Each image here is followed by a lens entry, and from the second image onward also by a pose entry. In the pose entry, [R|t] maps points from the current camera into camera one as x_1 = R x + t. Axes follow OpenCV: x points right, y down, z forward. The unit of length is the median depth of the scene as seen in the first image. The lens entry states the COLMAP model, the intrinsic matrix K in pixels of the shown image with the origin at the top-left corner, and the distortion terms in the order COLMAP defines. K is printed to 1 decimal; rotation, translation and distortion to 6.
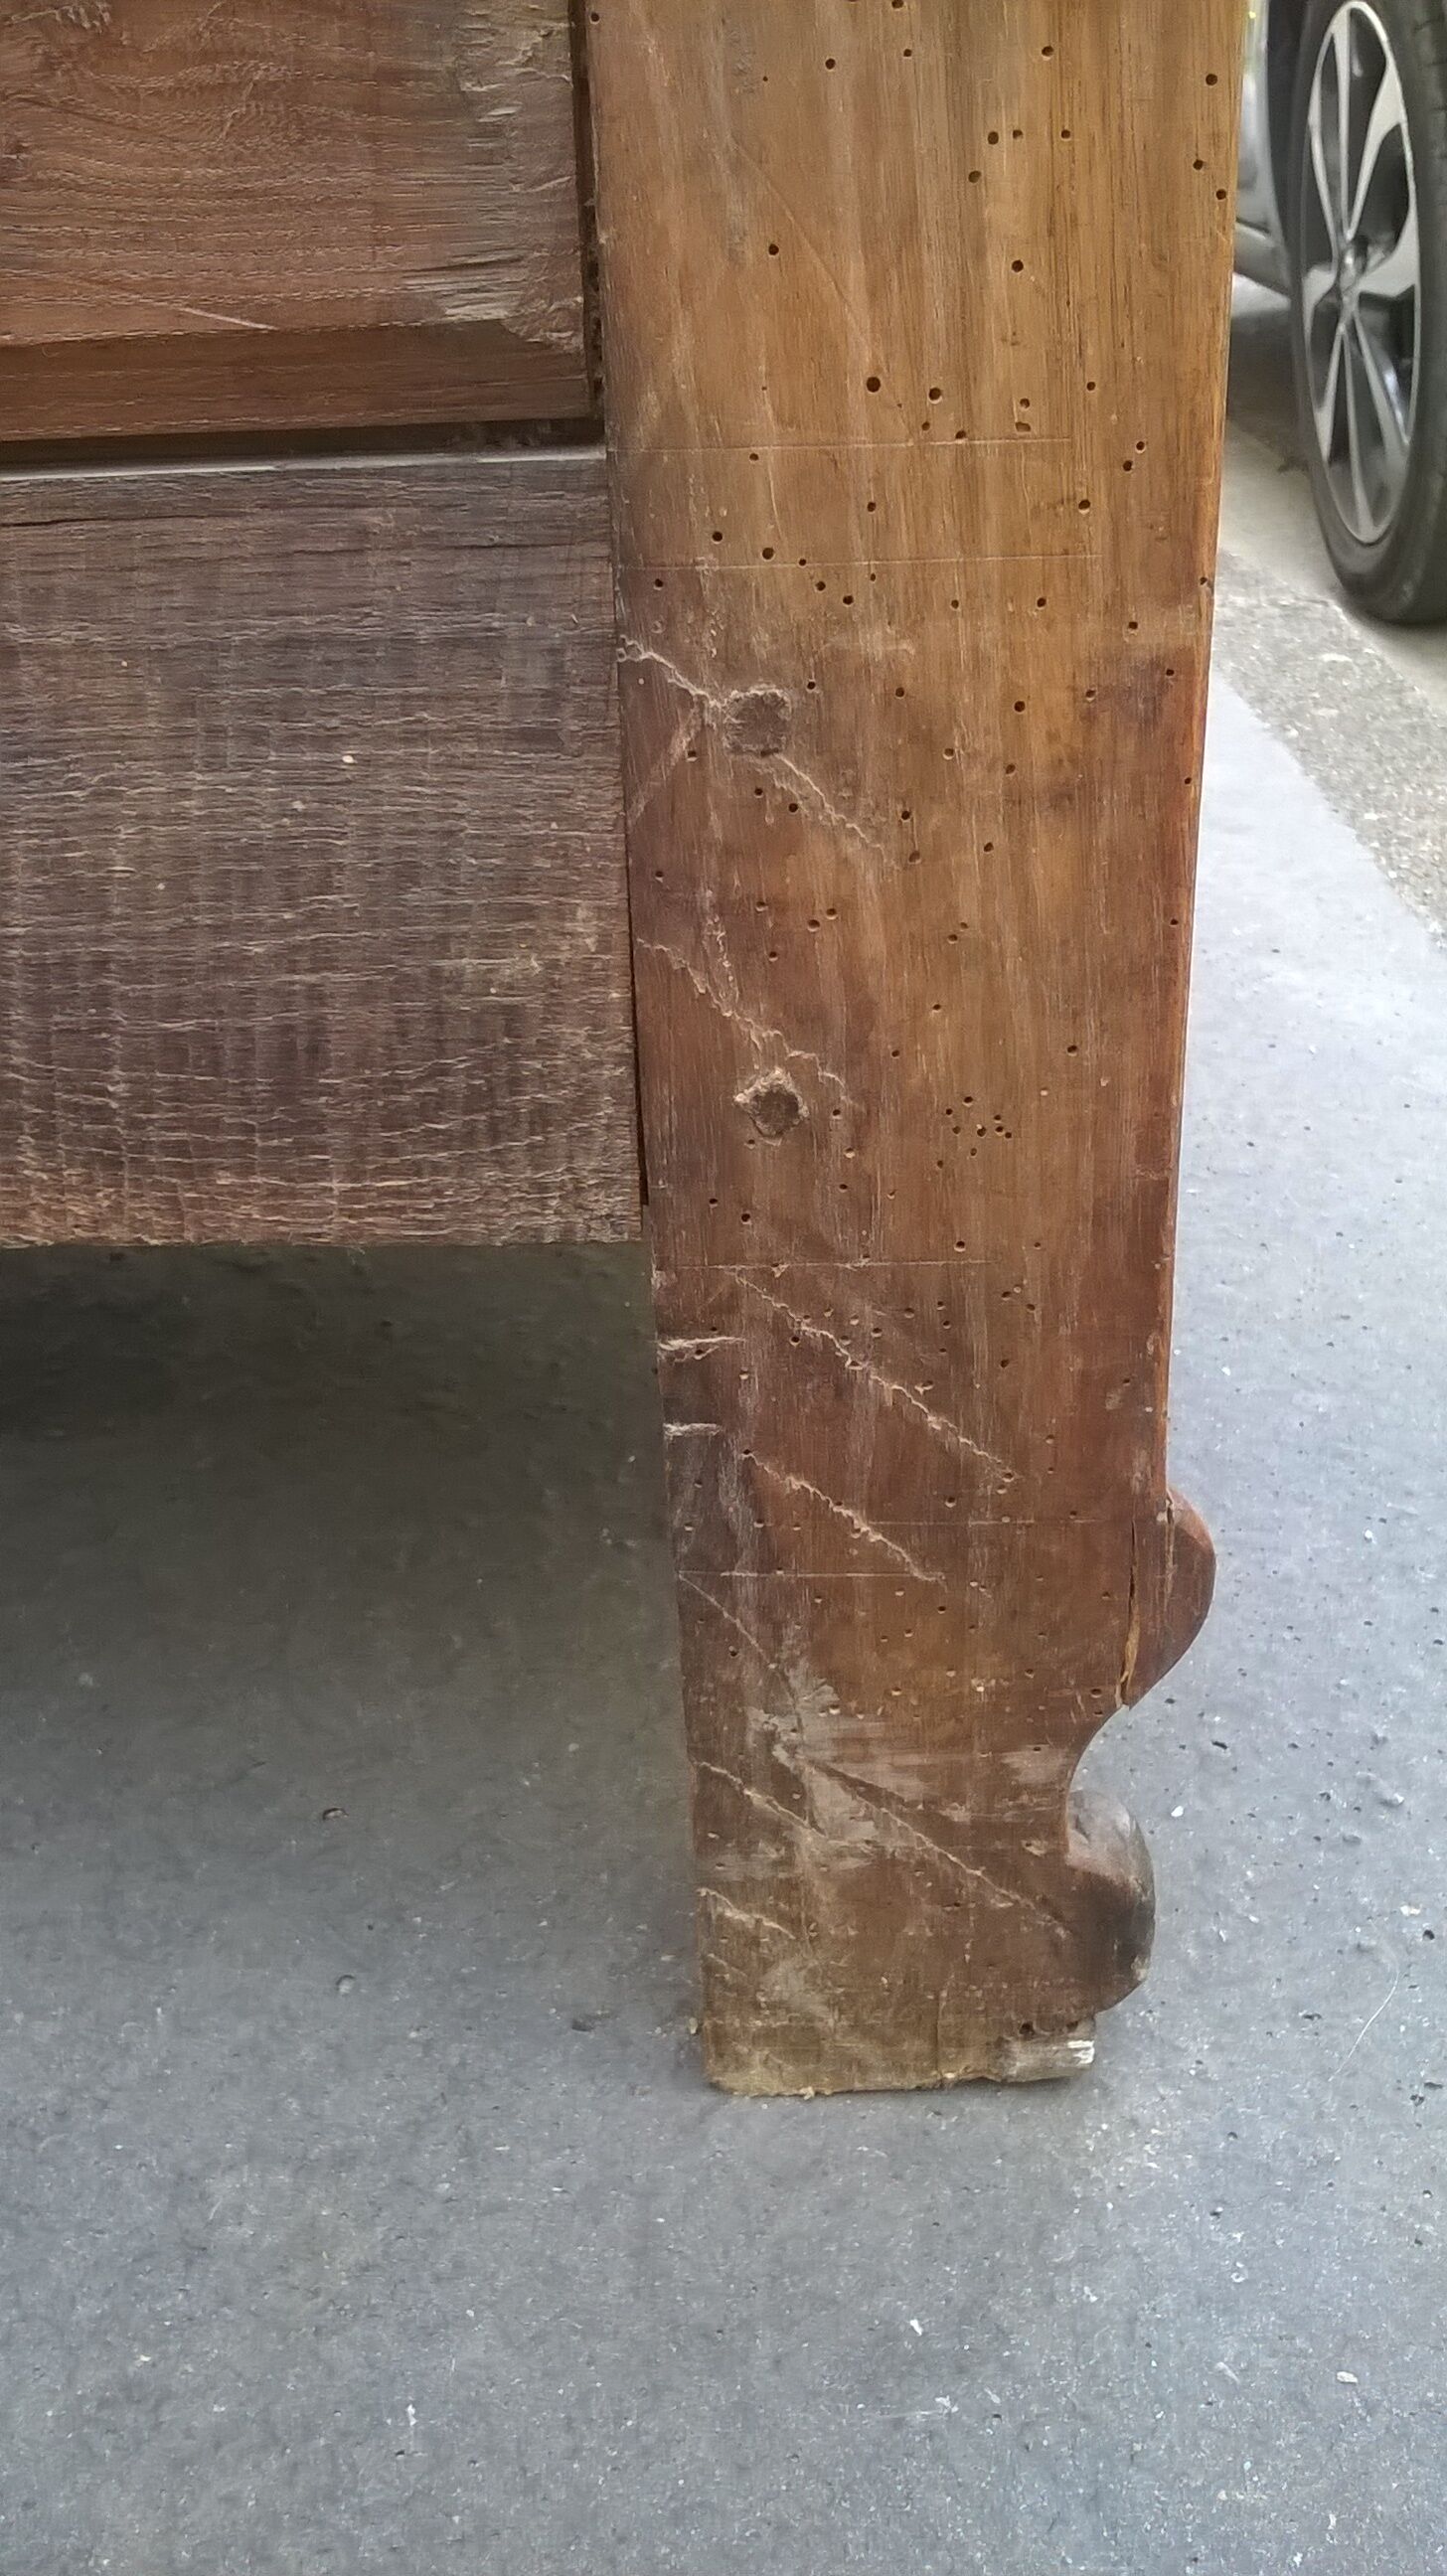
lens RADIAL K [[2273.7, 0, 725.7], [0, 2273.7, 1293.4], [0, 0, 1]] dist [0.048274, -0.196161]
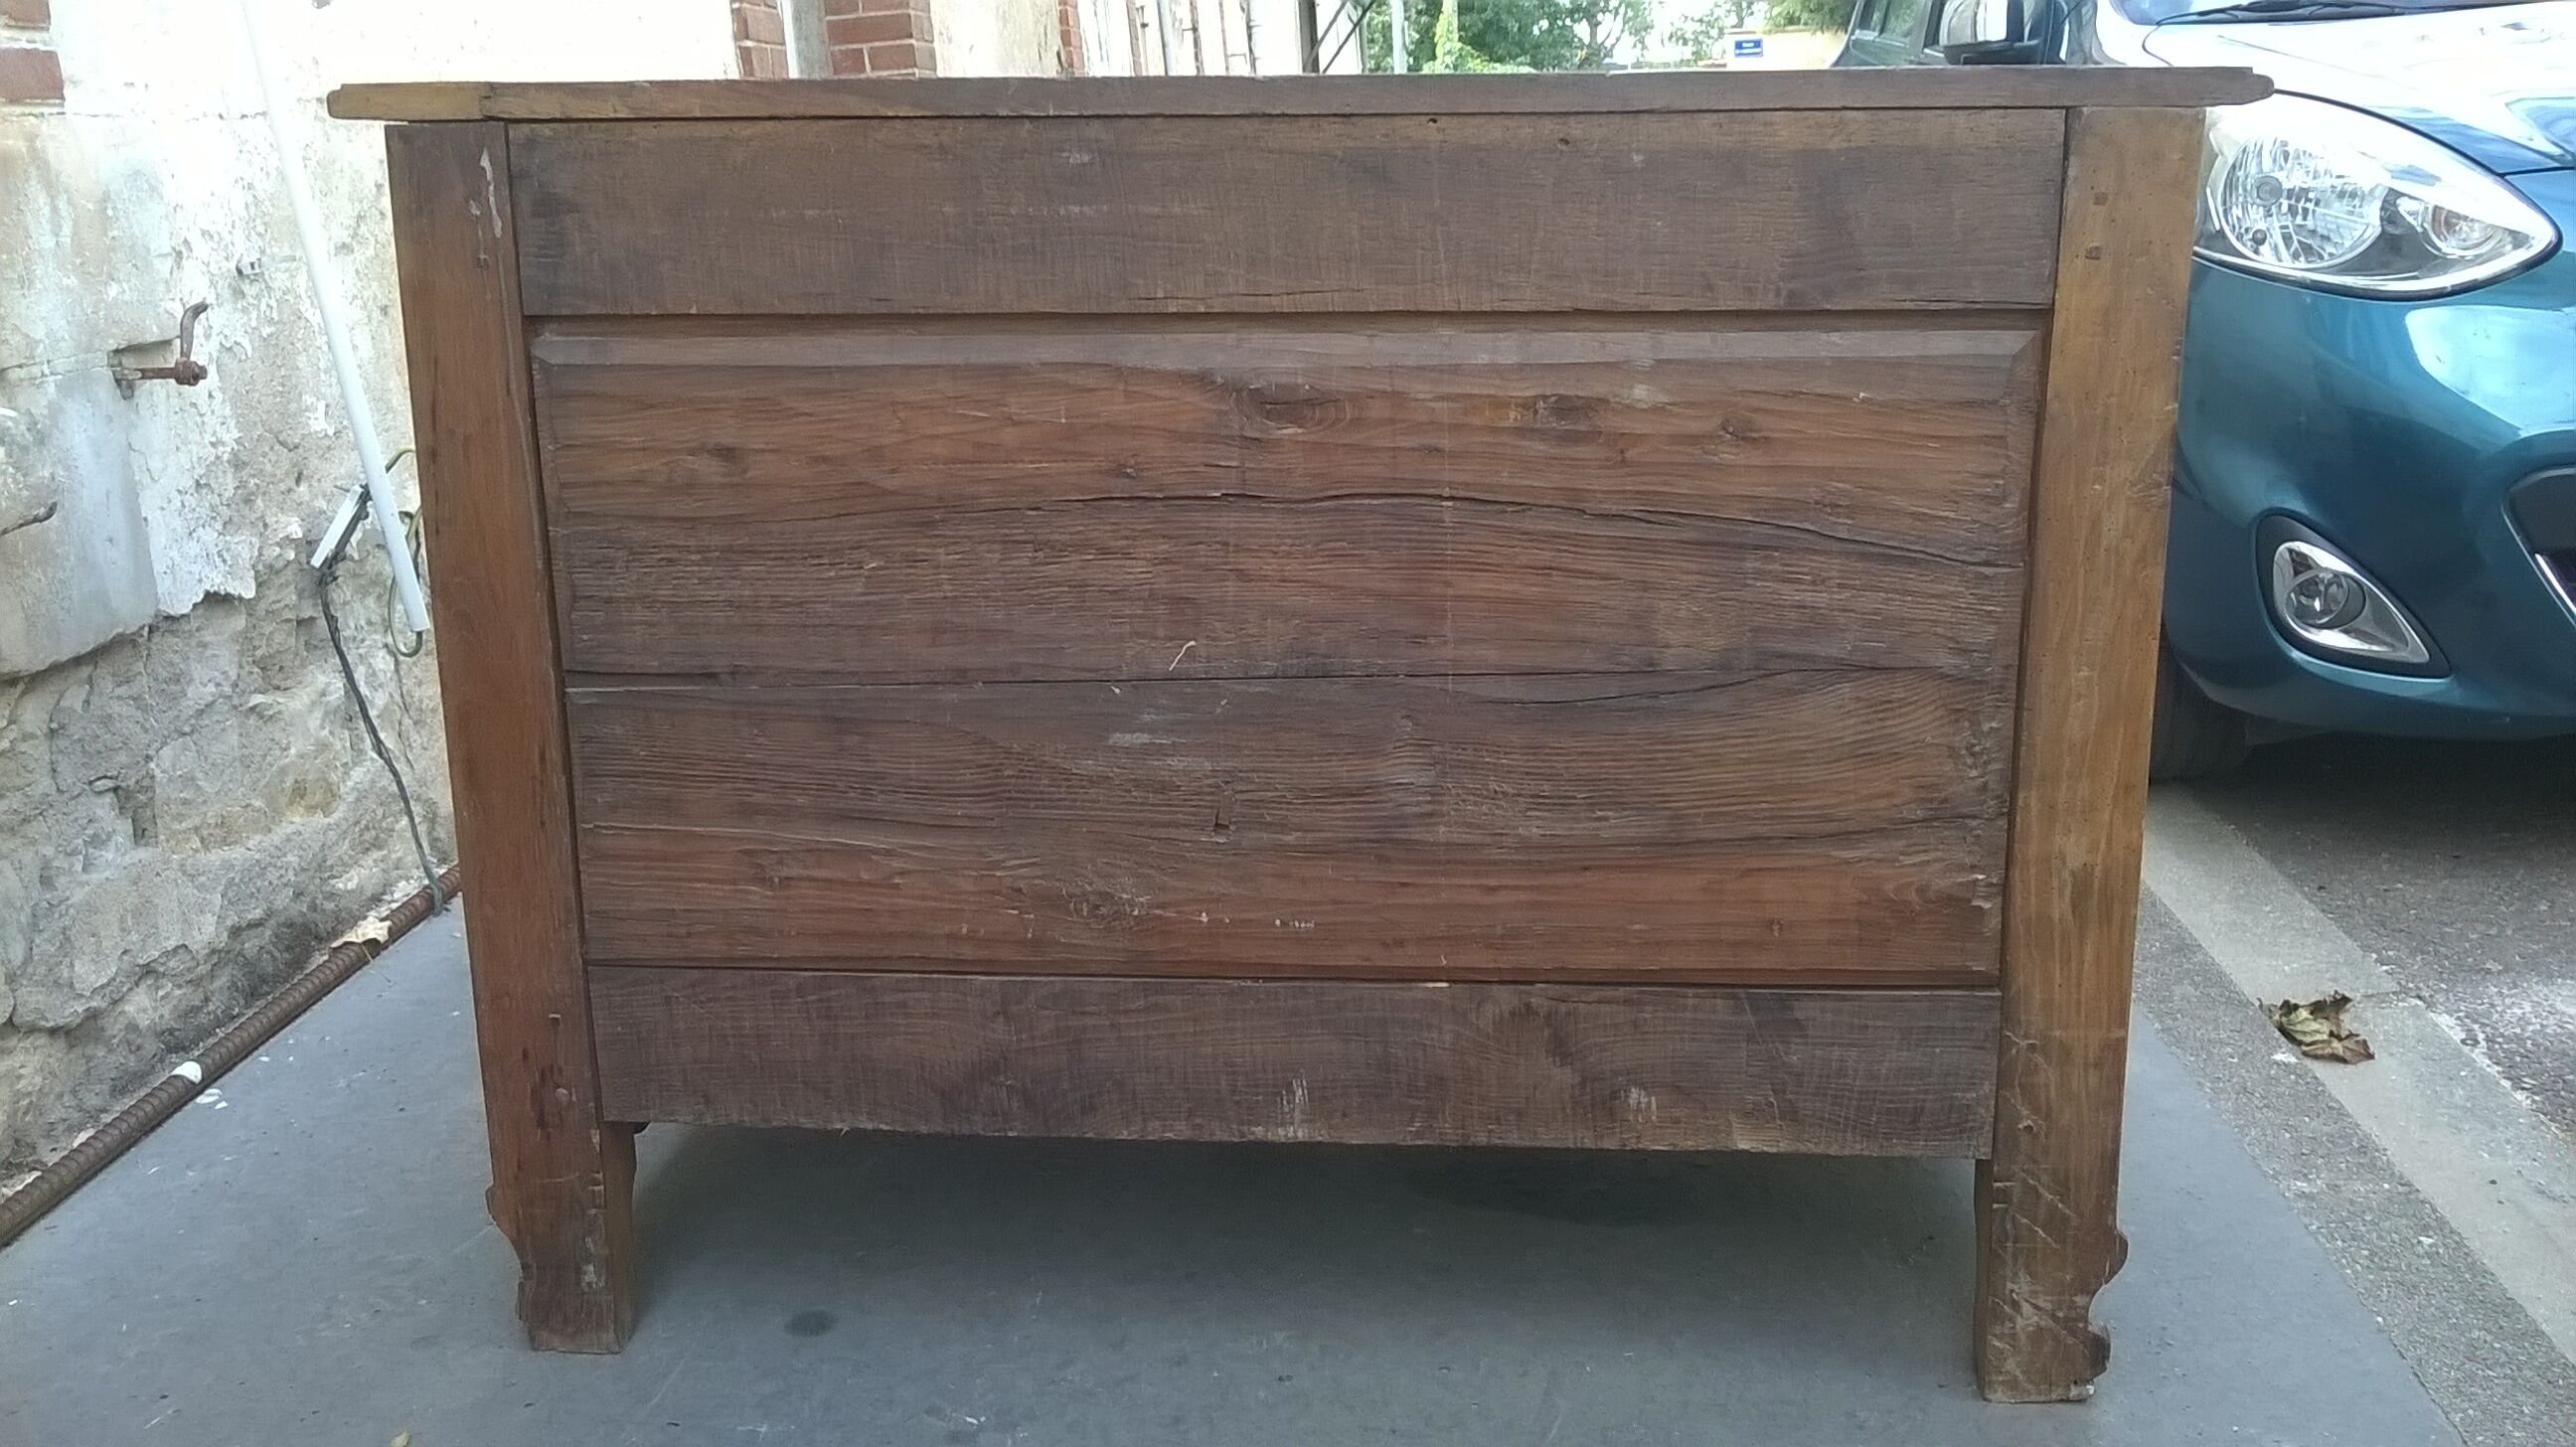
lens RADIAL K [[2273.7, 0, 1304.6], [0, 2273.7, 701.7], [0, 0, 1]] dist [0.048274, -0.196161]
pose [[0.998587, 0.025375, -0.046691, -1.133471], [-0.035256, 0.973763, -0.224818, 0.146958], [0.039762, 0.226146, 0.973282, -3.368222]]
